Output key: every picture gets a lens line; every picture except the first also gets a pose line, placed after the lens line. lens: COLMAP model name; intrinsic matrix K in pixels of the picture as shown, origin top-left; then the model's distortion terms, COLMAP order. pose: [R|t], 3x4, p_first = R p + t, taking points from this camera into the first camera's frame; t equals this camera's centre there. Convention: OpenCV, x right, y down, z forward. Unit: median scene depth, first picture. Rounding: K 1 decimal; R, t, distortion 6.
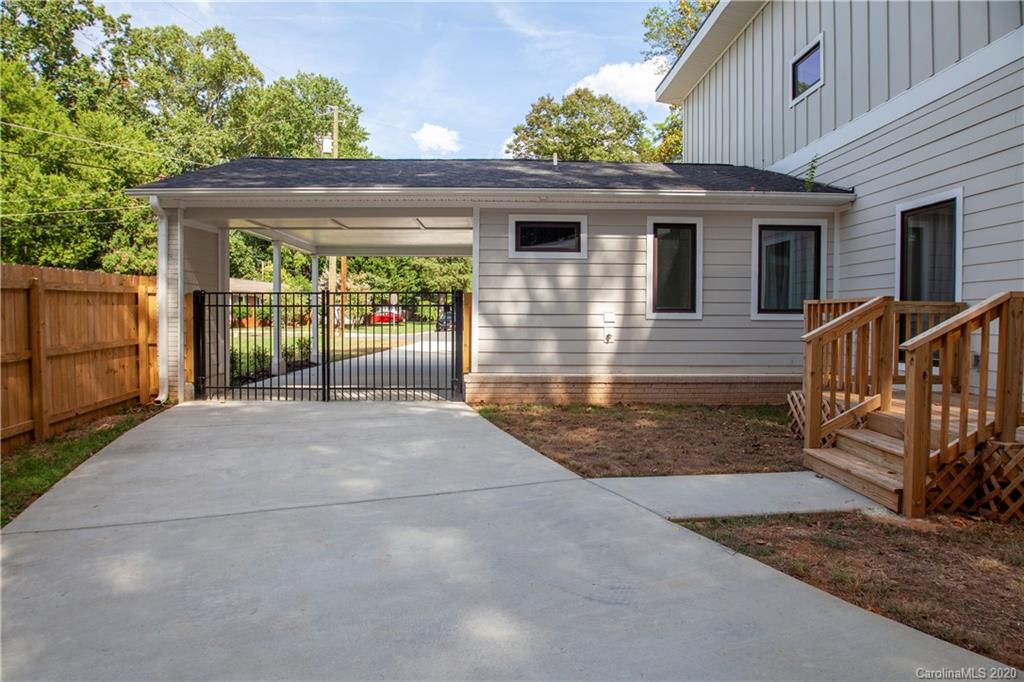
lens RADIAL K [[628.6, 0, 512.0], [0, 628.6, 341.0], [0, 0, 1]] dist [-0.004045, -0.000126]
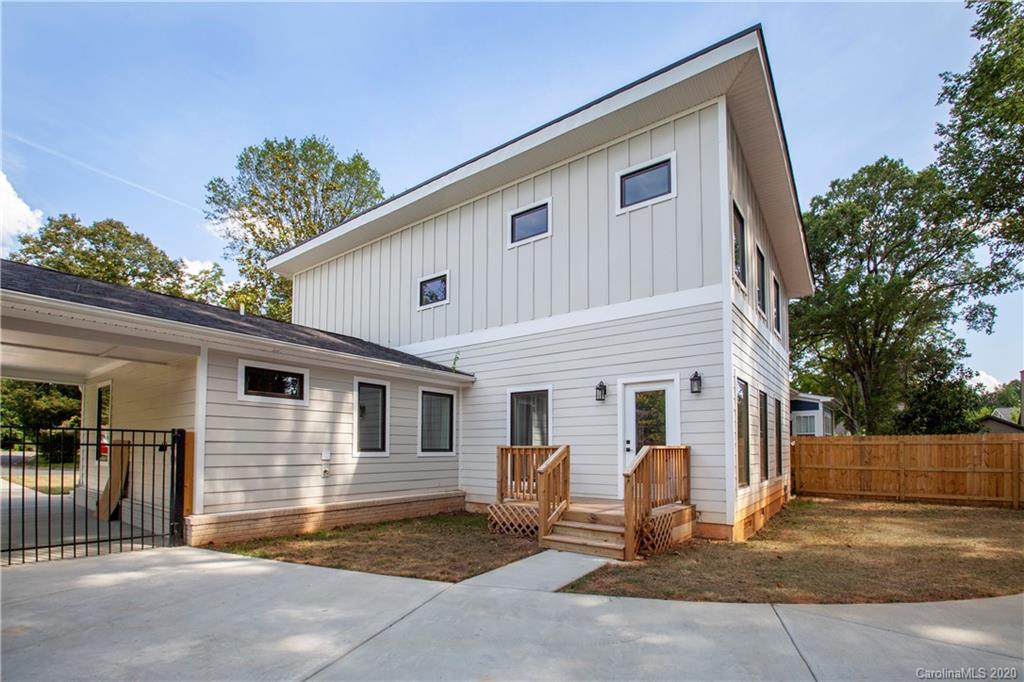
lens RADIAL K [[493.7, 0, 512.2], [0, 493.7, 440.5], [0, 0, 1]] dist [0.020704, 0.000243]
pose [[0.632577, 0.012622, 0.774395, -0.351206], [0.030476, 0.998687, -0.041172, -0.017693], [-0.773898, 0.049645, 0.631362, 0.131829]]
